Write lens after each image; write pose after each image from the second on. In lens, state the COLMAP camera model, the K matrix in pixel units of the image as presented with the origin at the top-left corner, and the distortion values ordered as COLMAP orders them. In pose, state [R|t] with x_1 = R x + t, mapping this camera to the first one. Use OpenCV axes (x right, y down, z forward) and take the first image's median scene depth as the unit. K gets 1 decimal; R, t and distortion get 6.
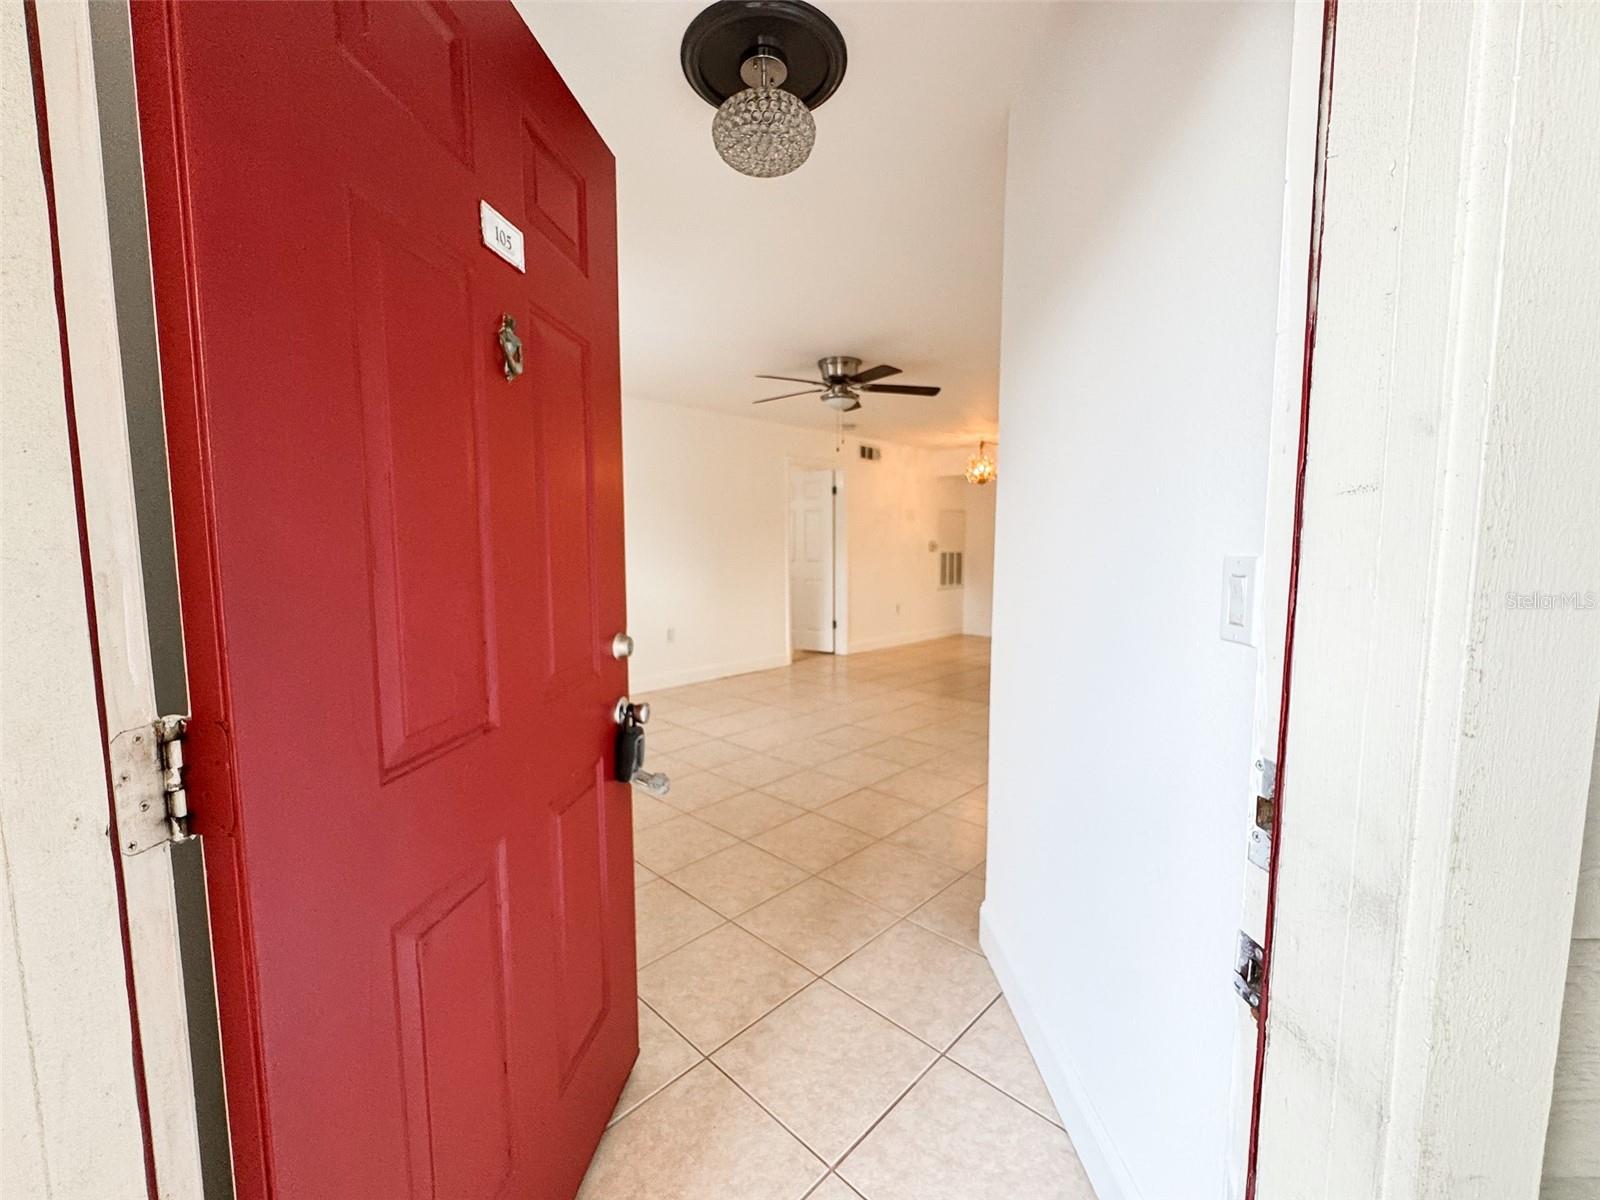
lens RADIAL K [[647.8, 0, 800.0], [0, 647.8, 600.0], [0, 0, 1]] dist [-0.001080, -0.000194]
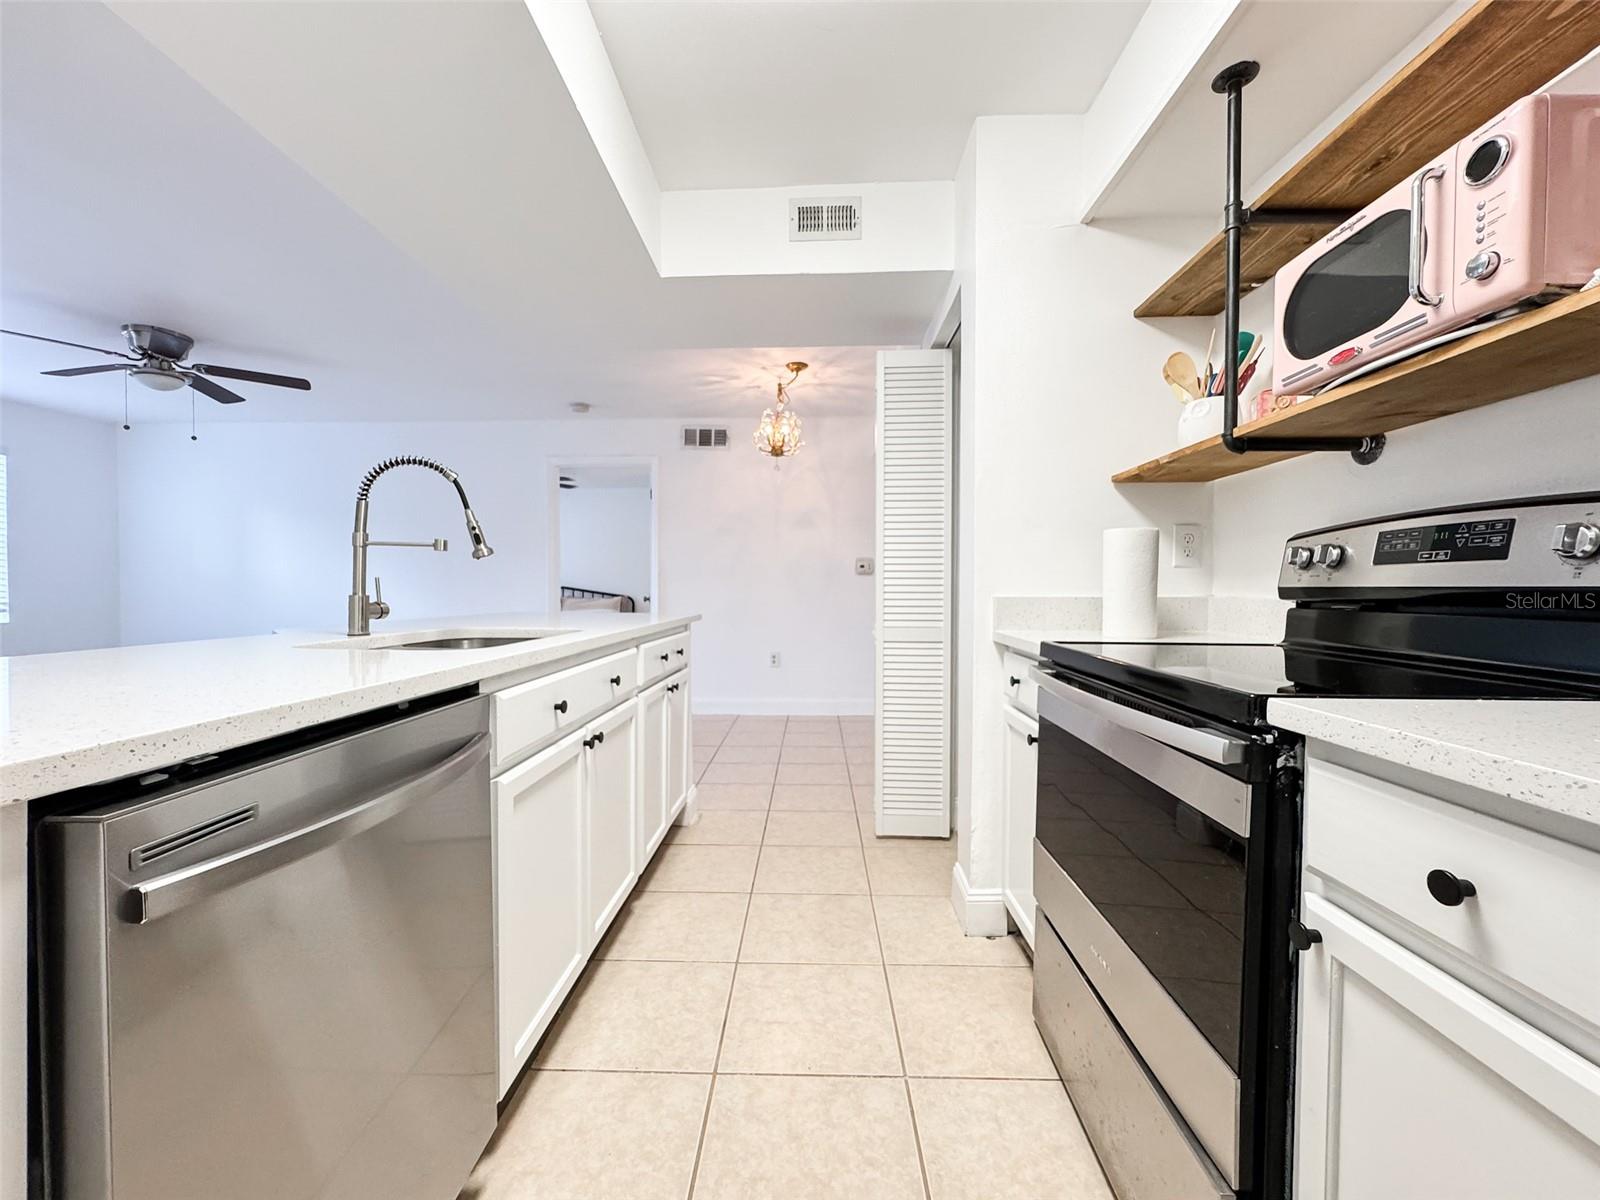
lens RADIAL K [[637.0, 0, 774.5], [0, 637.0, 605.3], [0, 0, 1]] dist [-0.000519, 0.000013]
pose [[0.645943, 0.018011, -0.763173, 0.762378], [-0.064302, 0.997452, -0.030884, -0.028381], [0.760672, 0.069023, 0.645456, 0.680434]]
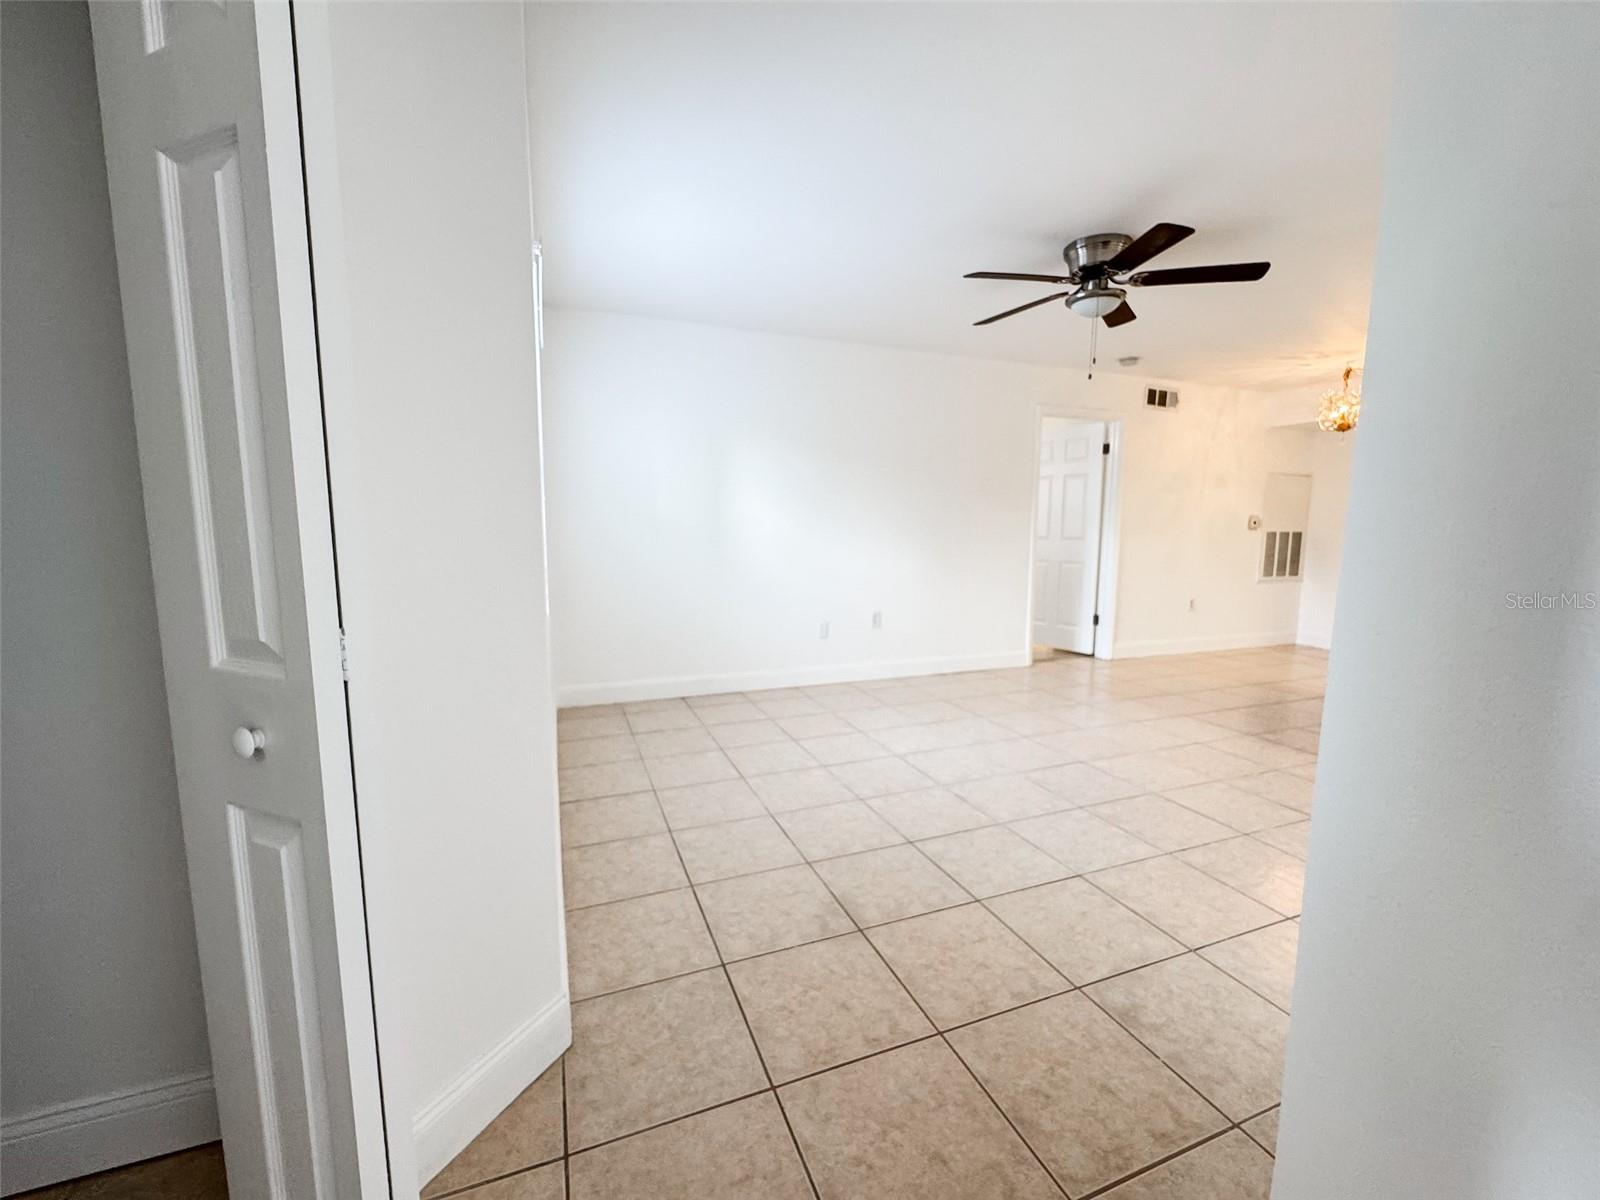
lens RADIAL K [[647.8, 0, 800.0], [0, 647.8, 600.0], [0, 0, 1]] dist [-0.001080, -0.000194]
pose [[0.912855, 0.057520, -0.404211, 0.045158], [-0.045836, 0.998206, 0.038533, -0.000261], [0.405702, -0.016648, 0.913854, 0.143456]]
